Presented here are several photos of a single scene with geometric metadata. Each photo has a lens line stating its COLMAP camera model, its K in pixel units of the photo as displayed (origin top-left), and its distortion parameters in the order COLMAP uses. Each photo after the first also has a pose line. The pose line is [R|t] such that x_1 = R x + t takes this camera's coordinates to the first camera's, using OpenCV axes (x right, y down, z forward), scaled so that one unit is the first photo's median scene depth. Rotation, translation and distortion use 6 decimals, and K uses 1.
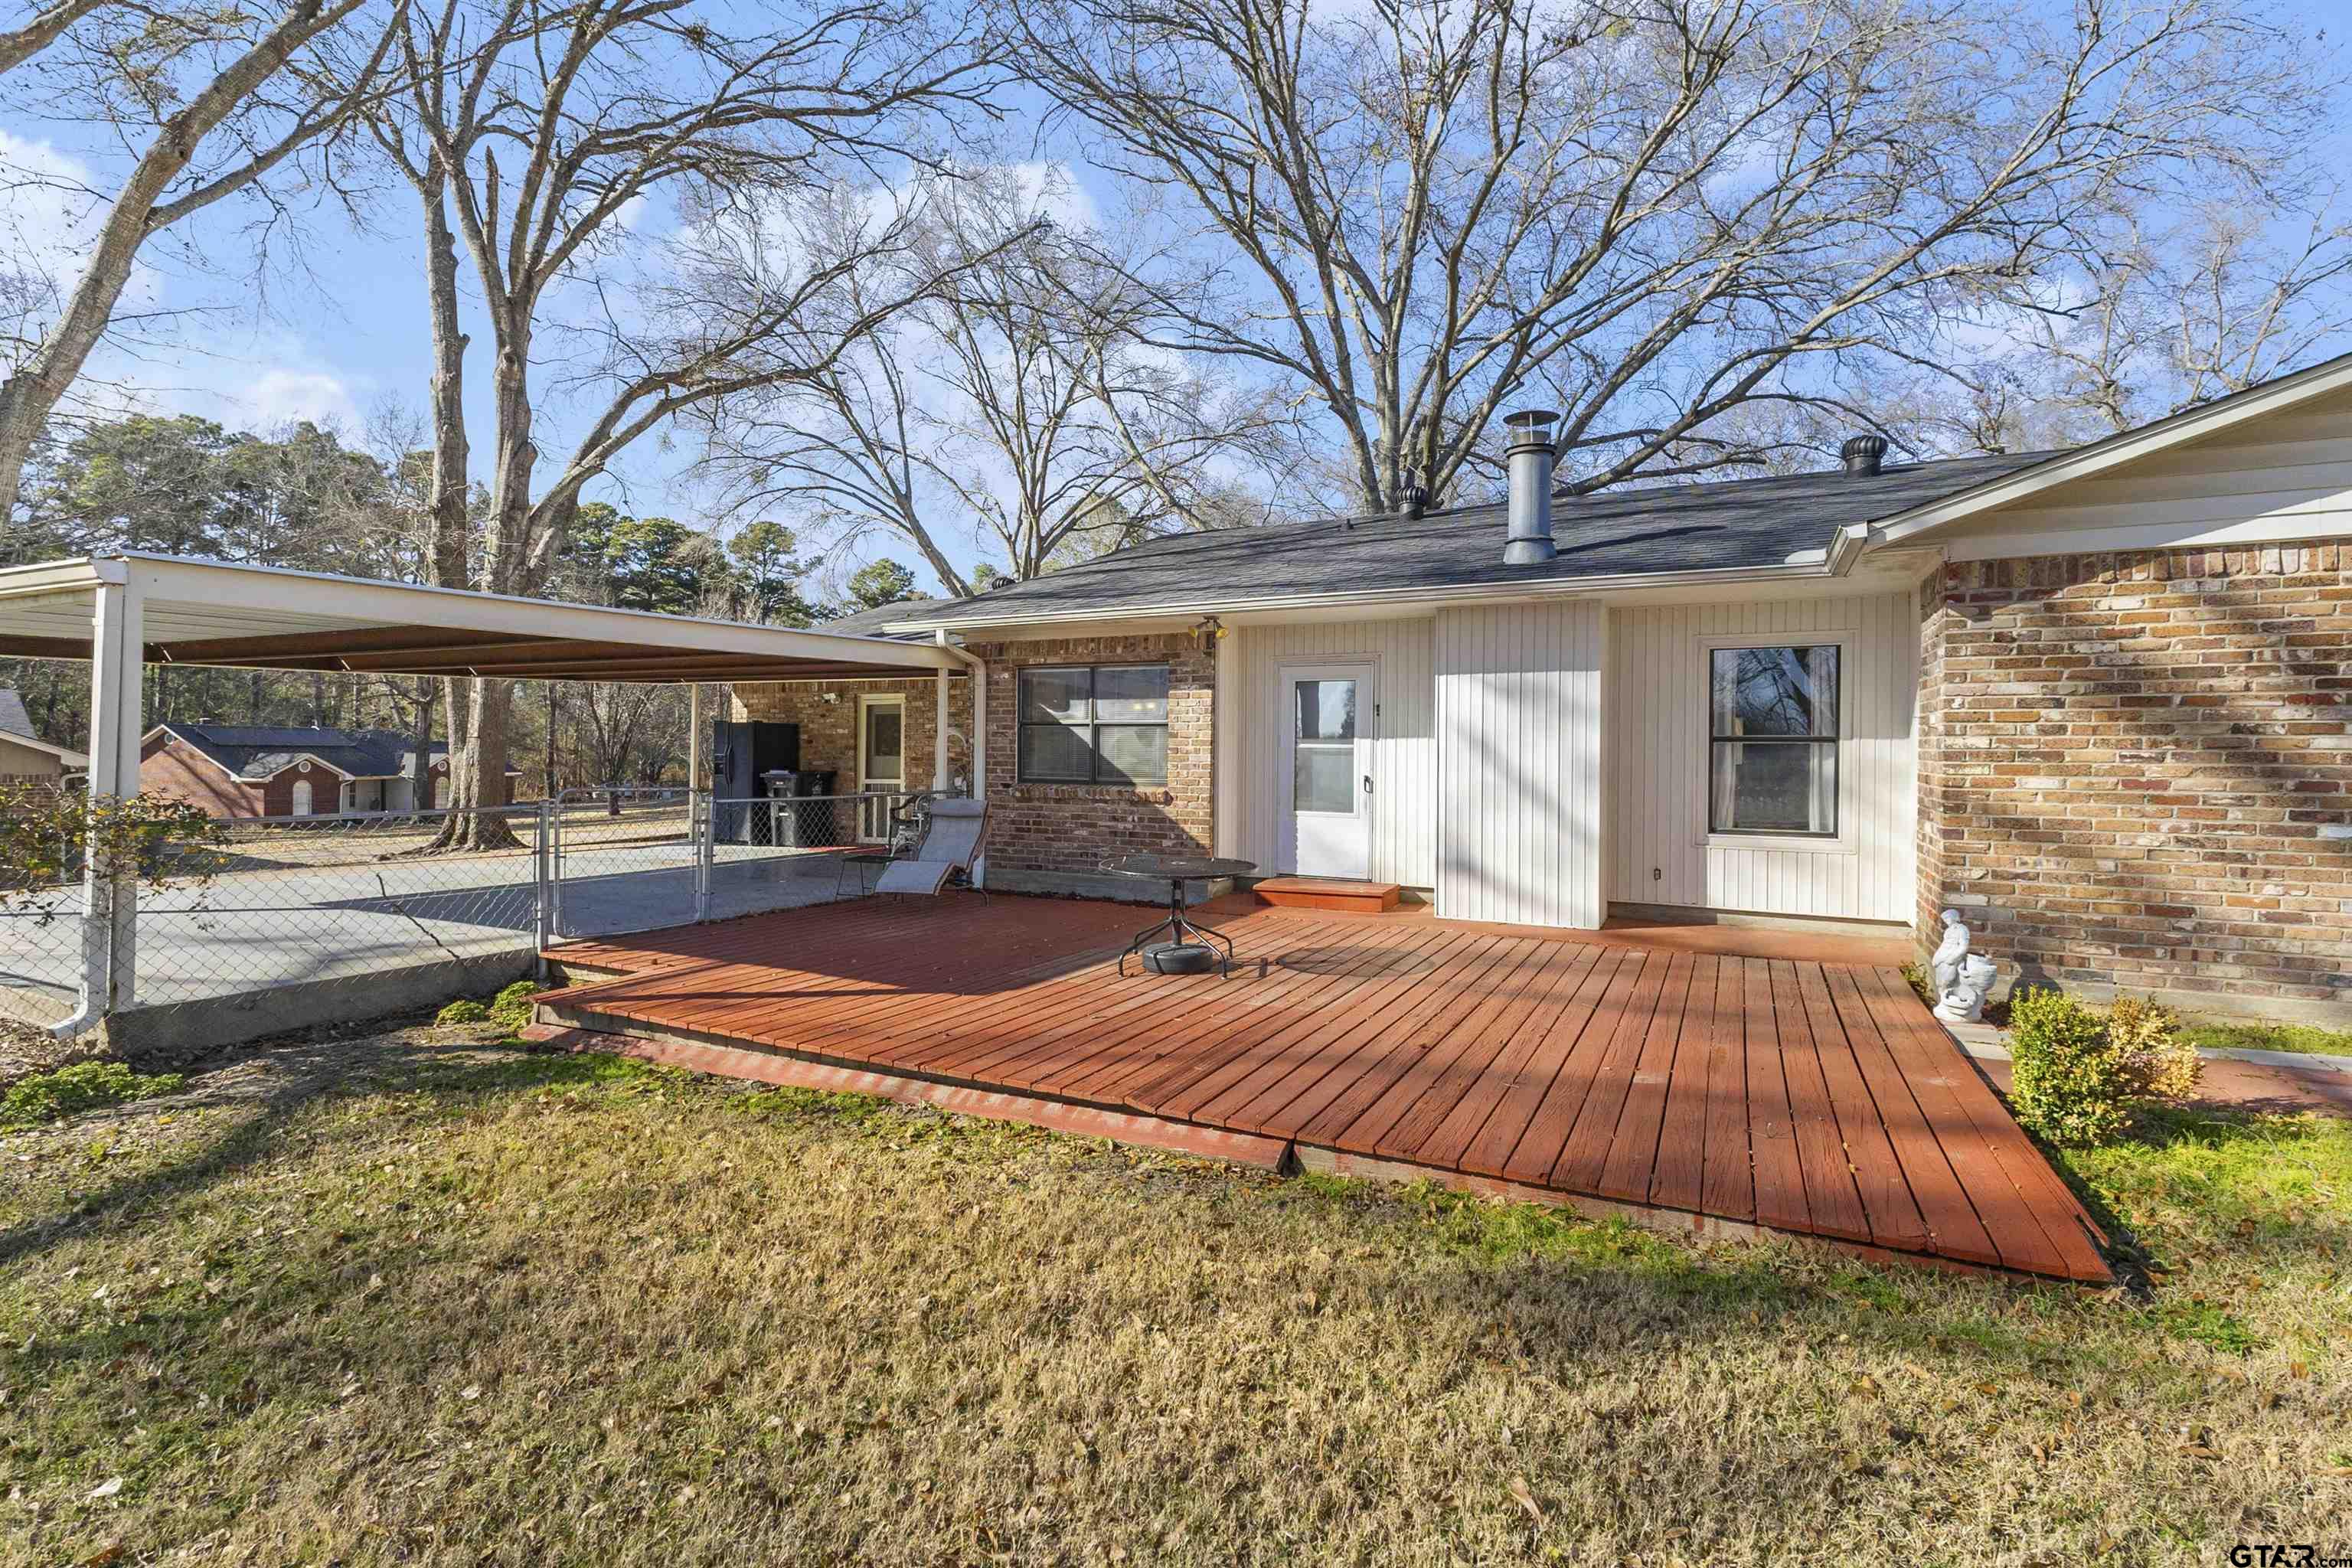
lens RADIAL K [[1098.7, 0, 1187.1], [0, 1098.7, 755.9], [0, 0, 1]] dist [0.020618, -0.000357]
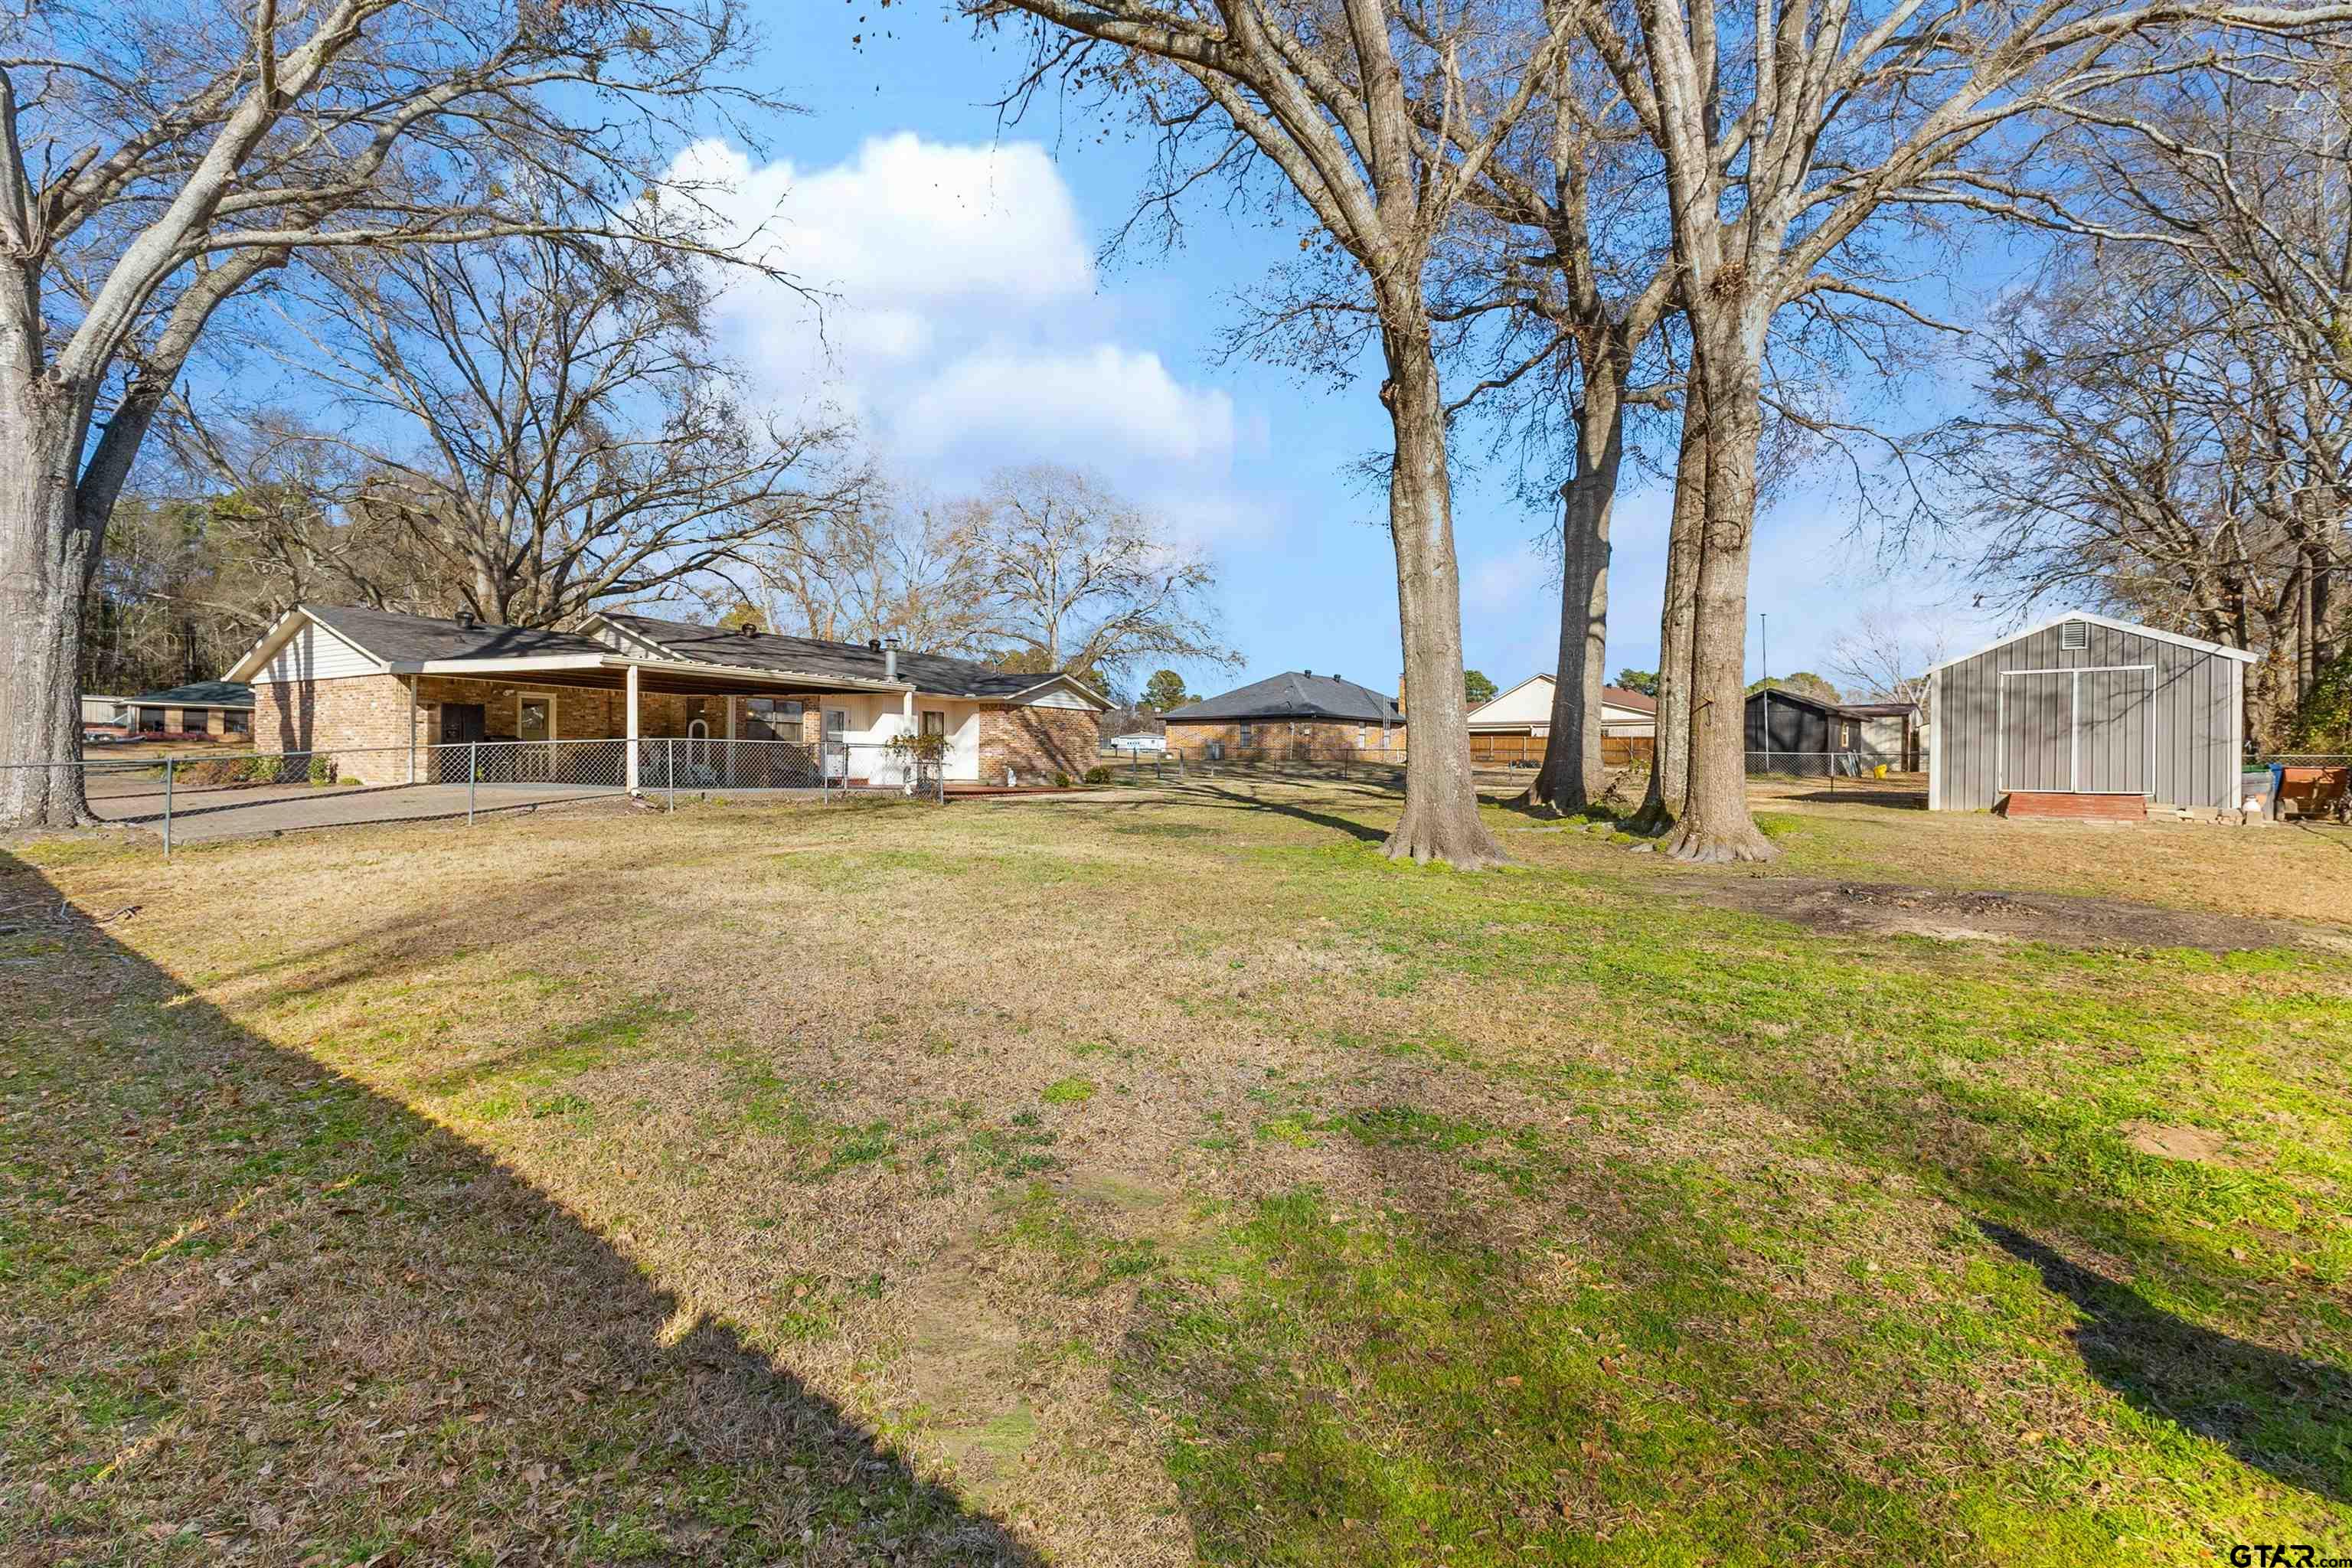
lens RADIAL K [[1098.7, 0, 1187.1], [0, 1098.7, 755.9], [0, 0, 1]] dist [0.020618, -0.000357]
pose [[0.118433, 0.006557, 0.992940, -2.663418], [-0.009320, 0.999941, -0.005491, 0.059788], [-0.992918, -0.008604, 0.118487, -0.290356]]
